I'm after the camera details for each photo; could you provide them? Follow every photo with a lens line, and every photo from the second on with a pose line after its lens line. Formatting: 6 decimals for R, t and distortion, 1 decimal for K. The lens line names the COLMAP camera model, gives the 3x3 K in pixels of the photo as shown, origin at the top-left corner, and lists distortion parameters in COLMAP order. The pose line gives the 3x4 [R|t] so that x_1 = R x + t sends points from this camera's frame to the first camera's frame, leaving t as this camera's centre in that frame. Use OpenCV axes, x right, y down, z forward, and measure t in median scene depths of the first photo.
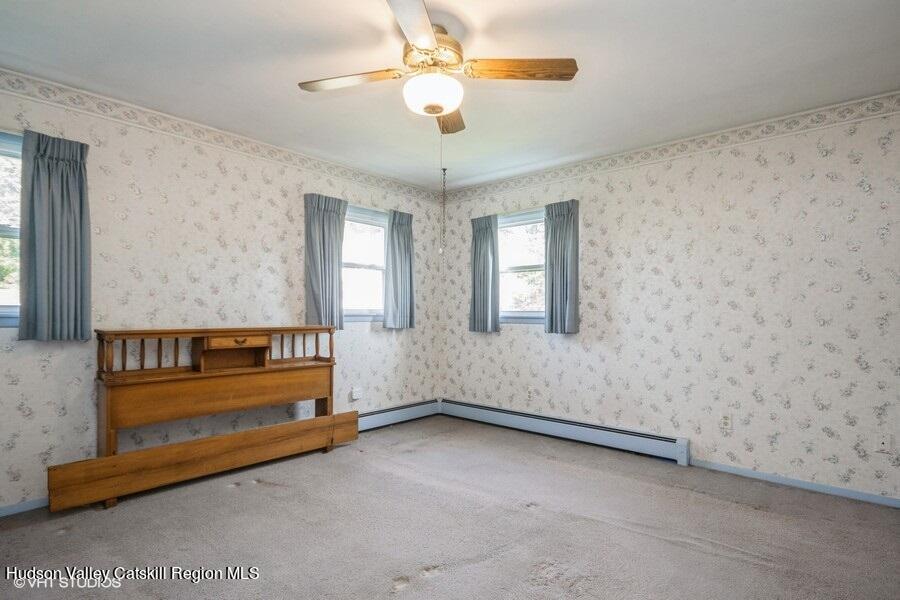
lens RADIAL K [[474.6, 0, 453.4], [0, 474.6, 305.5], [0, 0, 1]] dist [0.003641, 0.000434]
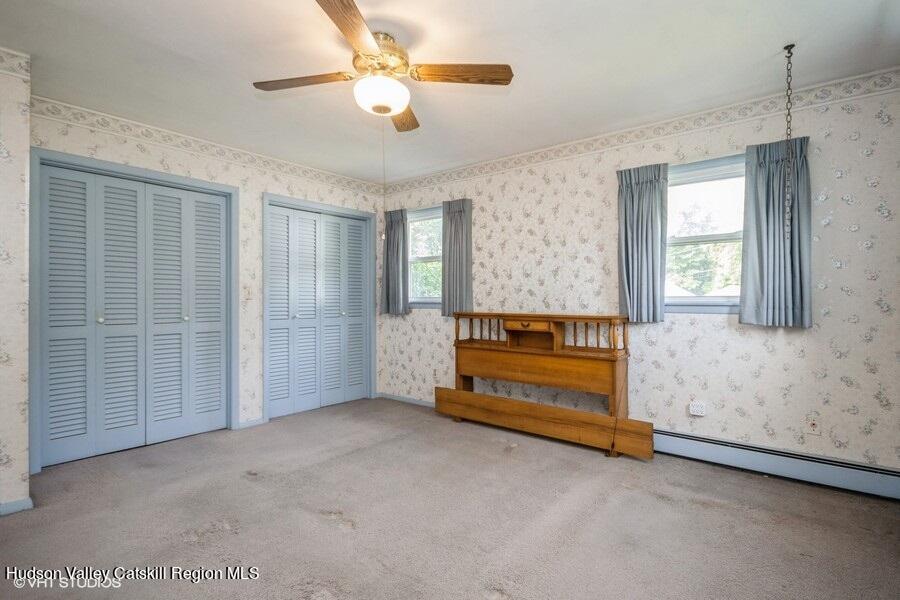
lens RADIAL K [[448.7, 0, 449.5], [0, 448.7, 293.3], [0, 0, 1]] dist [0.000494, 0.000047]
pose [[0.027443, -0.022096, -0.999379, 0.601498], [0.012004, 0.999691, -0.021774, 0.016227], [0.999551, -0.011399, 0.027699, 0.704183]]
